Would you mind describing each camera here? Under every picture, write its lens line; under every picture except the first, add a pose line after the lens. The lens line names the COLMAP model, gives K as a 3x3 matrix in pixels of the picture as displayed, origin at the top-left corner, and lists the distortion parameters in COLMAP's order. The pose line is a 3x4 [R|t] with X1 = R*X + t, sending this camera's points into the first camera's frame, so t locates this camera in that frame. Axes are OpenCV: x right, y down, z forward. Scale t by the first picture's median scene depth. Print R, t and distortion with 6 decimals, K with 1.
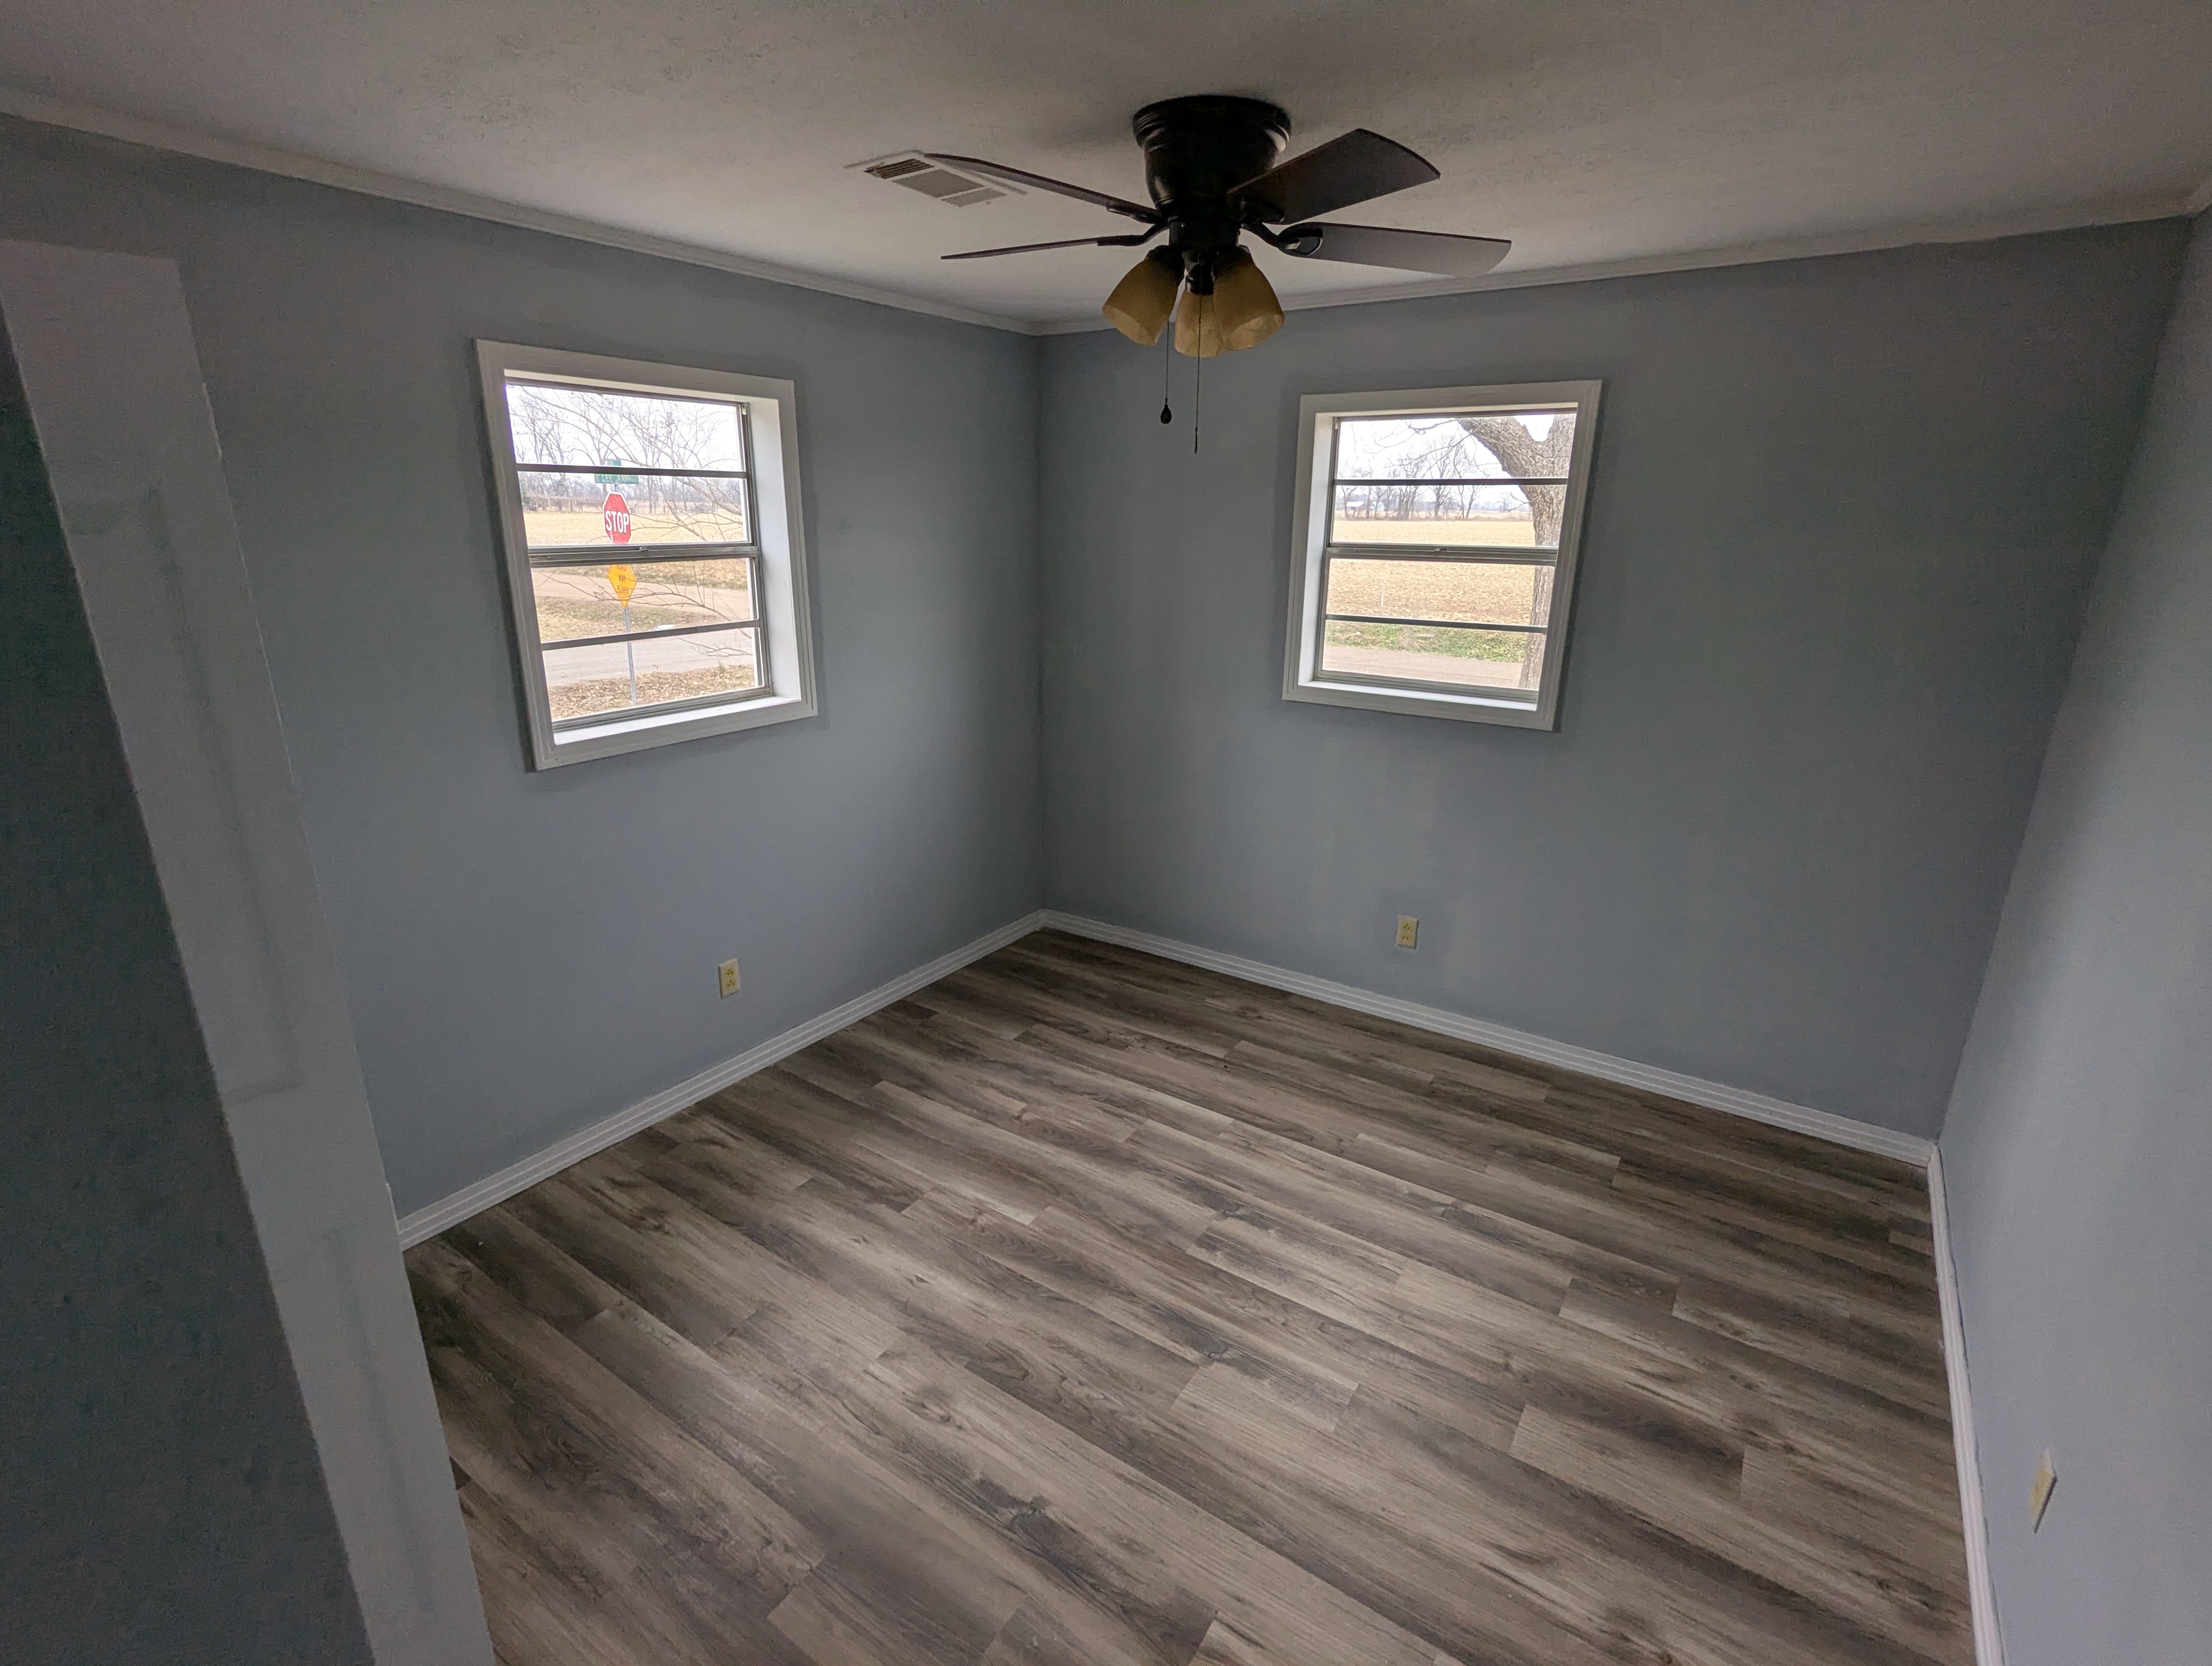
lens RADIAL K [[1048.6, 0, 1101.6], [0, 1048.6, 829.5], [0, 0, 1]] dist [0.001686, -0.000157]
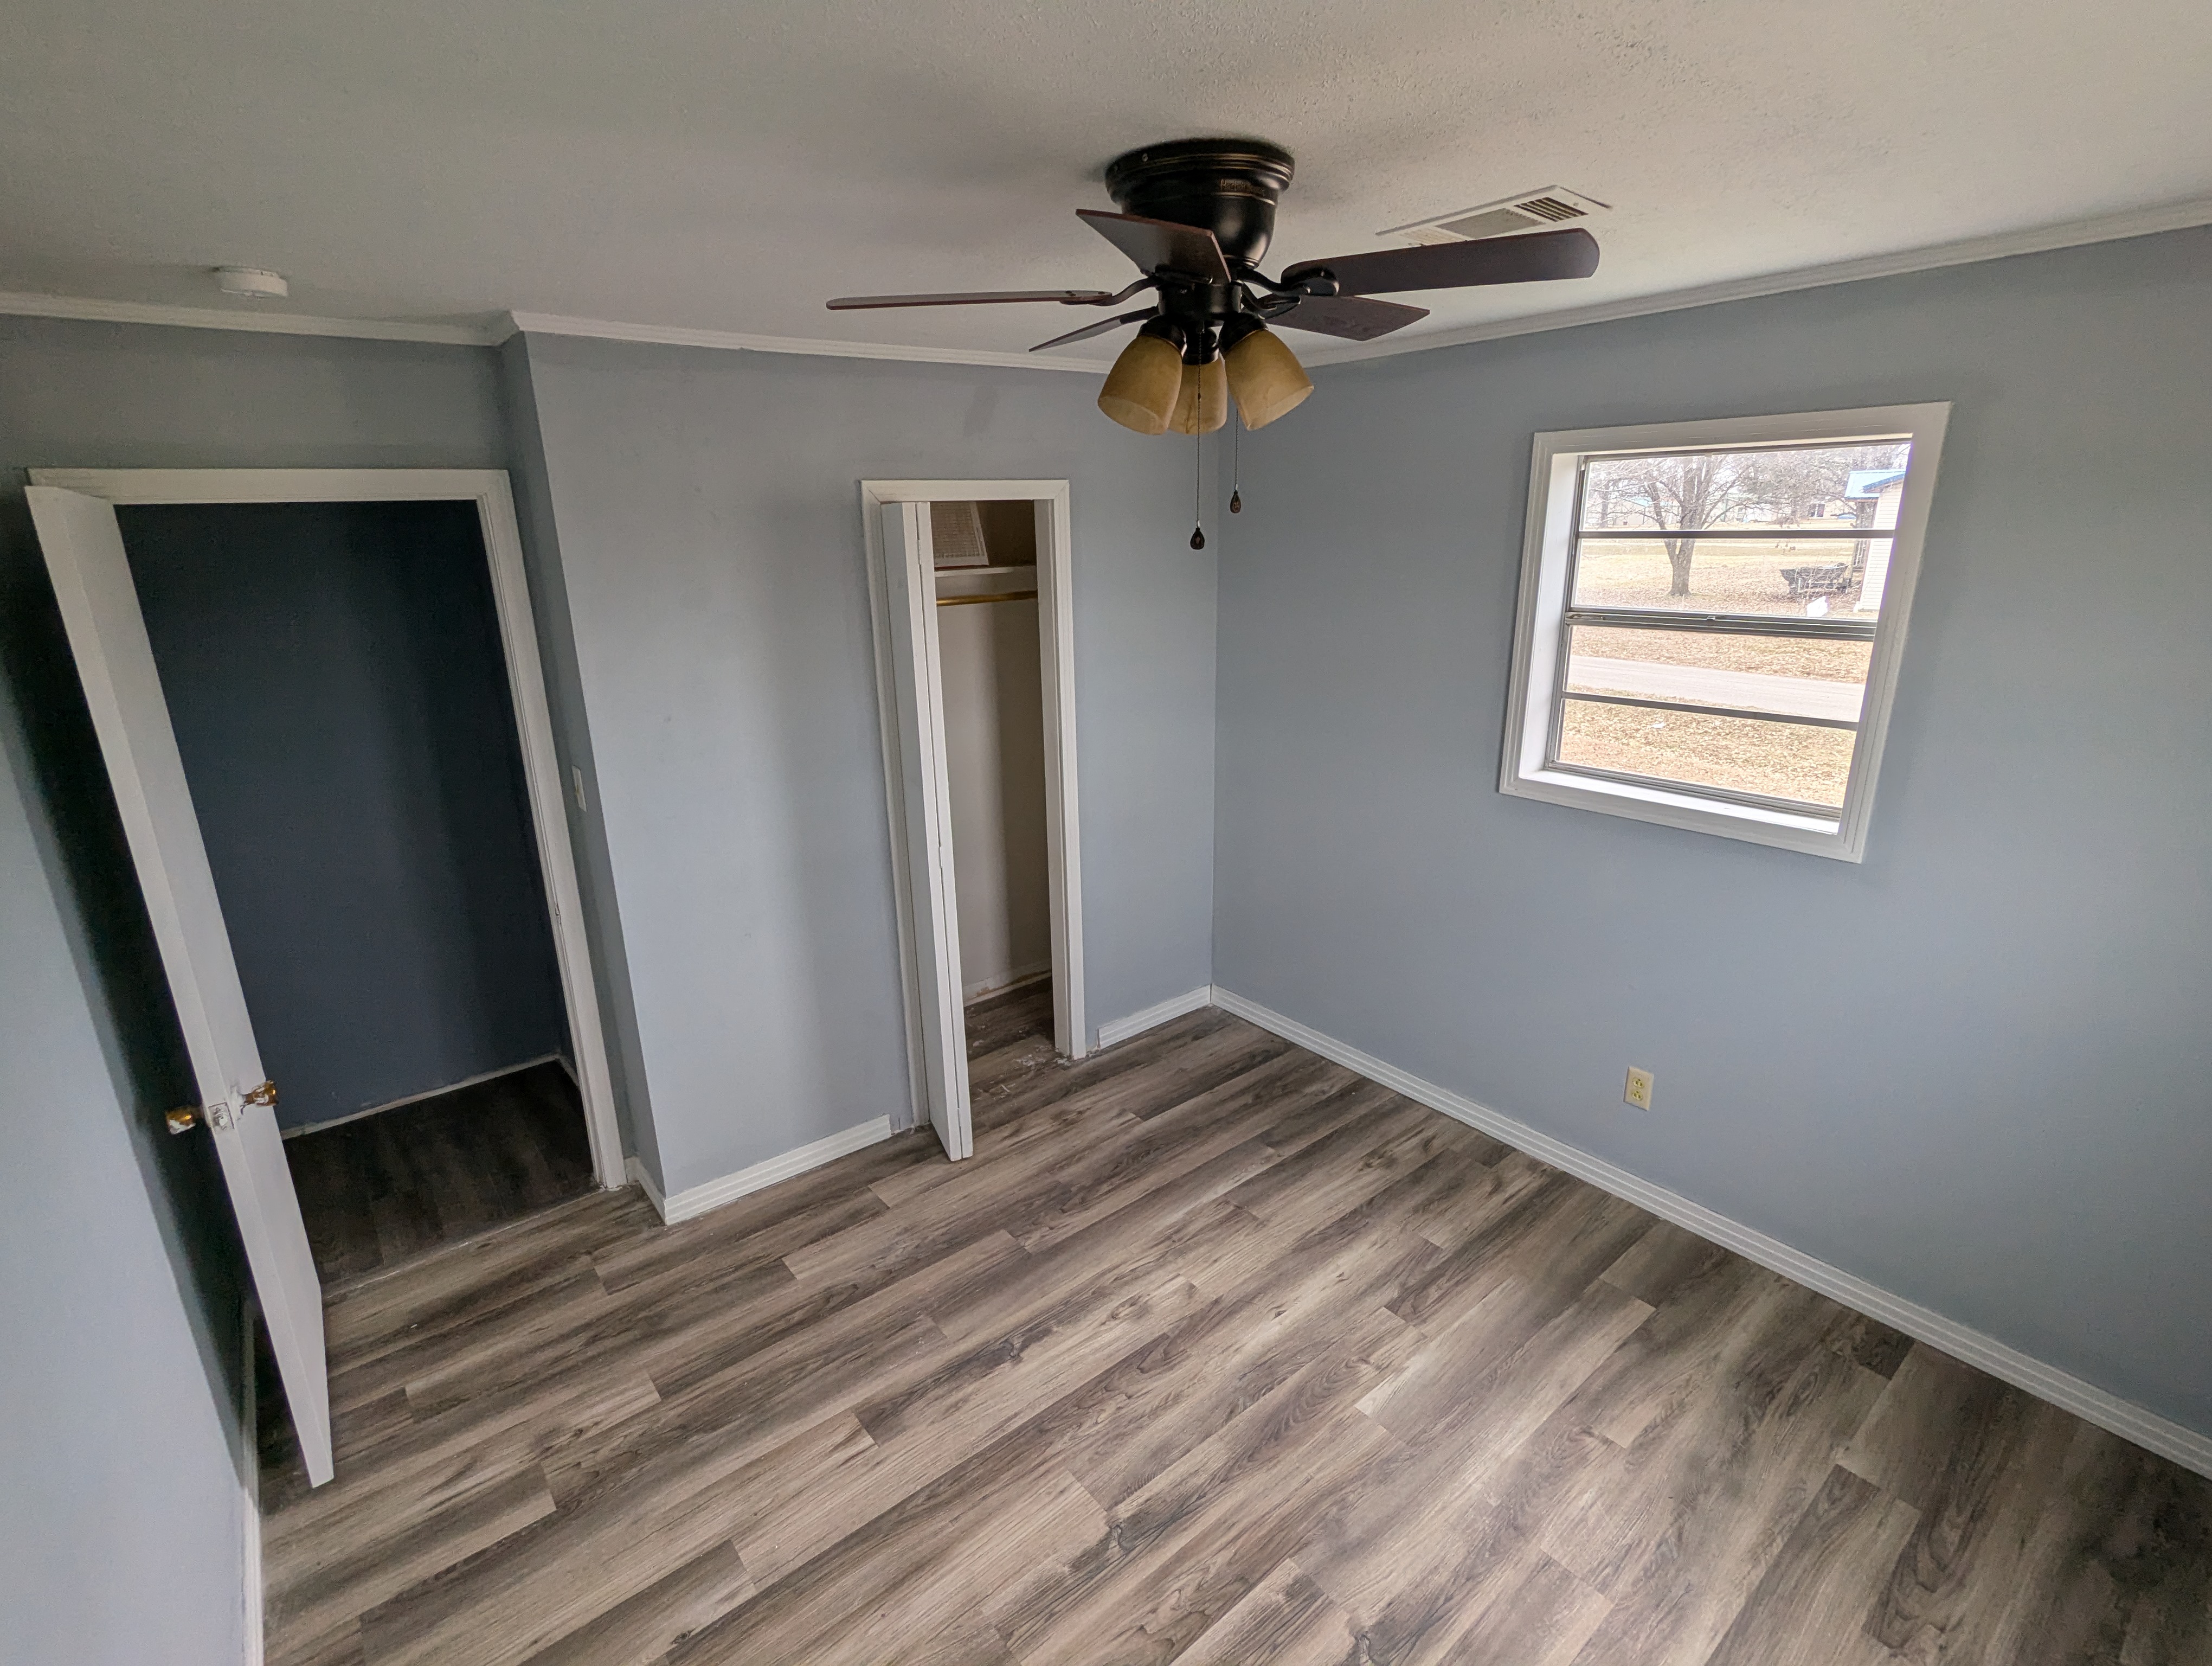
lens RADIAL K [[1048.6, 0, 1107.1], [0, 1048.6, 842.2], [0, 0, 1]] dist [0.001686, -0.000157]
pose [[-0.290285, 0.274057, -0.916857, 0.710464], [-0.268462, 0.896315, 0.352914, -0.317008], [0.918511, 0.348587, -0.186613, 0.875505]]
